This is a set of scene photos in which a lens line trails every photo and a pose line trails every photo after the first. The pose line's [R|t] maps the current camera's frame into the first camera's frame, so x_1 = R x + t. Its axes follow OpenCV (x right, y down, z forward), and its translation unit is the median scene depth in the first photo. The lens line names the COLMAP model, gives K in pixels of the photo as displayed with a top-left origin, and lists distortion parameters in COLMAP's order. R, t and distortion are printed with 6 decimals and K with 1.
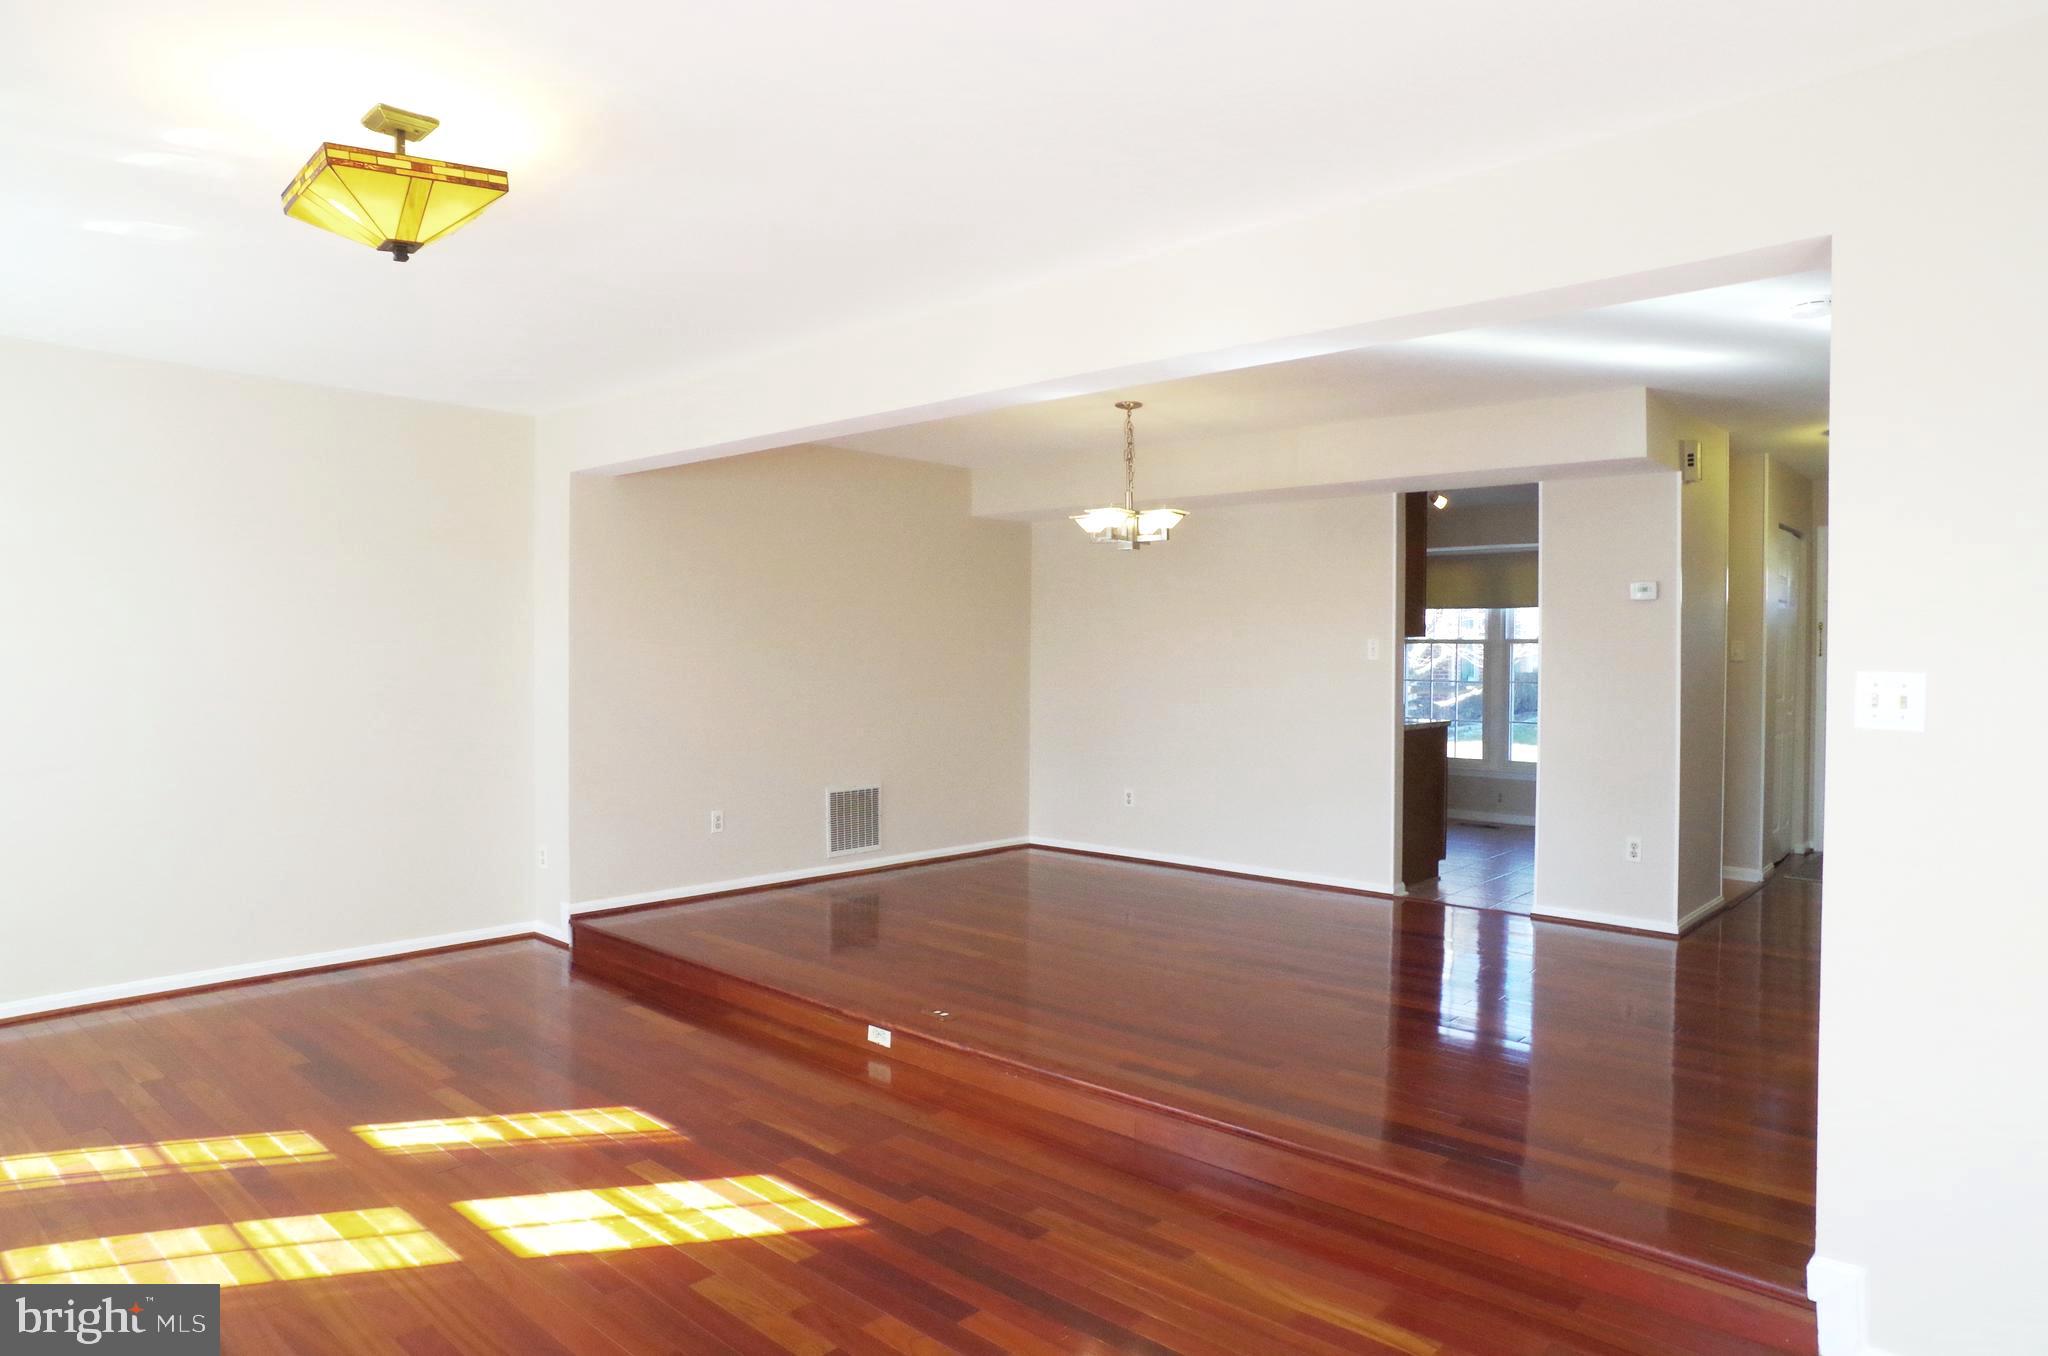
lens RADIAL K [[1268.0, 0, 1032.4], [0, 1268.0, 670.1], [0, 0, 1]] dist [-0.087349, 0.077690]
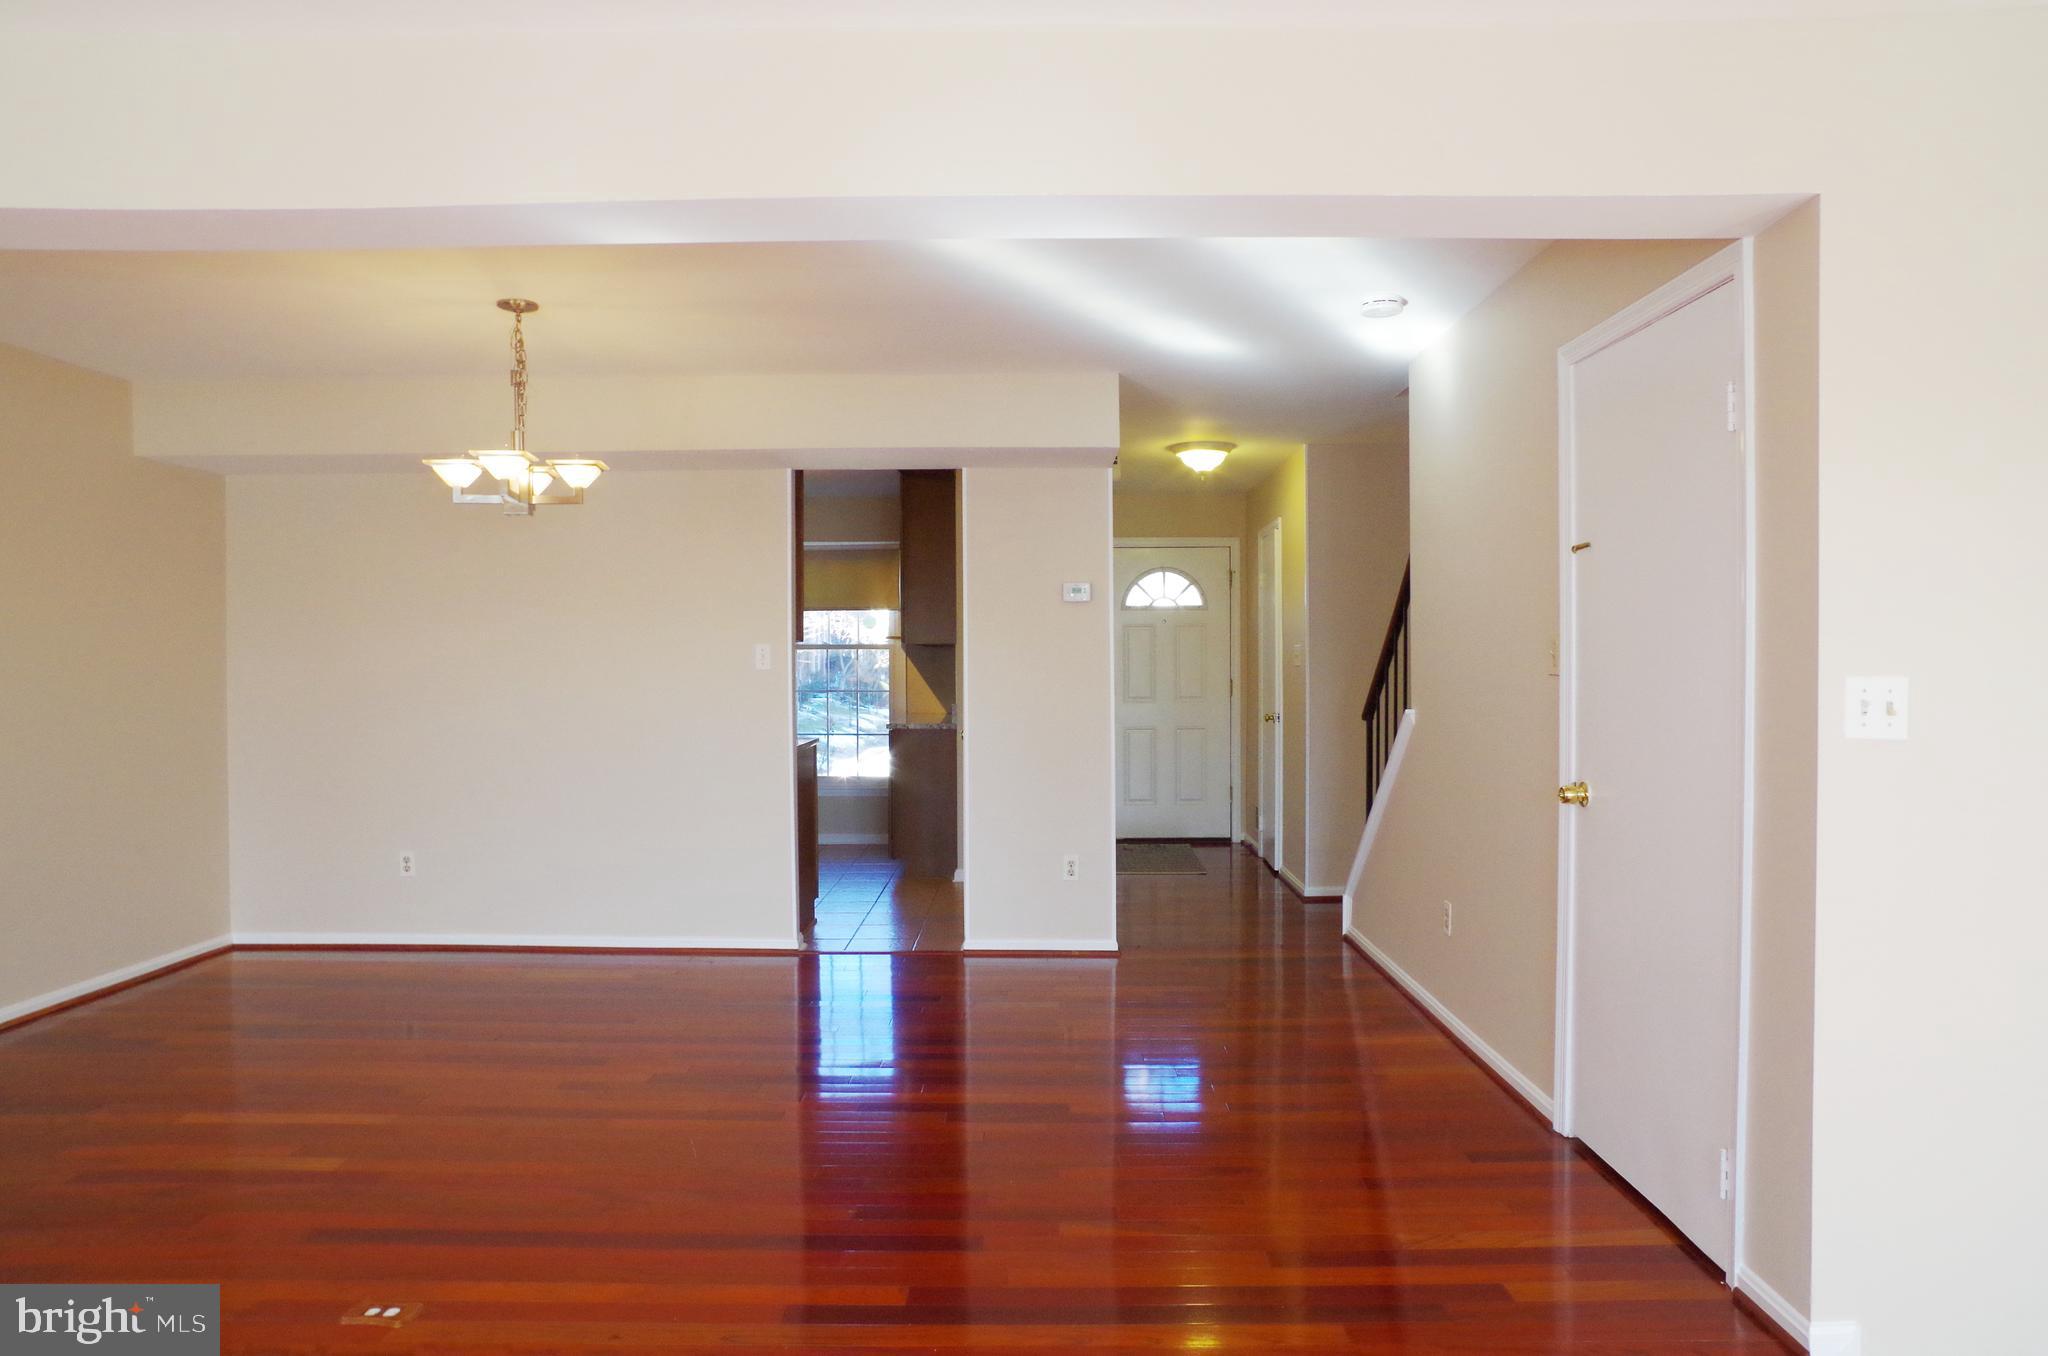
lens RADIAL K [[1268.0, 0, 1032.4], [0, 1268.0, 670.1], [0, 0, 1]] dist [-0.087349, 0.077690]
pose [[0.750814, -0.012873, 0.660388, -0.165316], [0.016383, 0.999865, 0.000864, -0.006050], [-0.660311, 0.010170, 0.750924, 0.302792]]
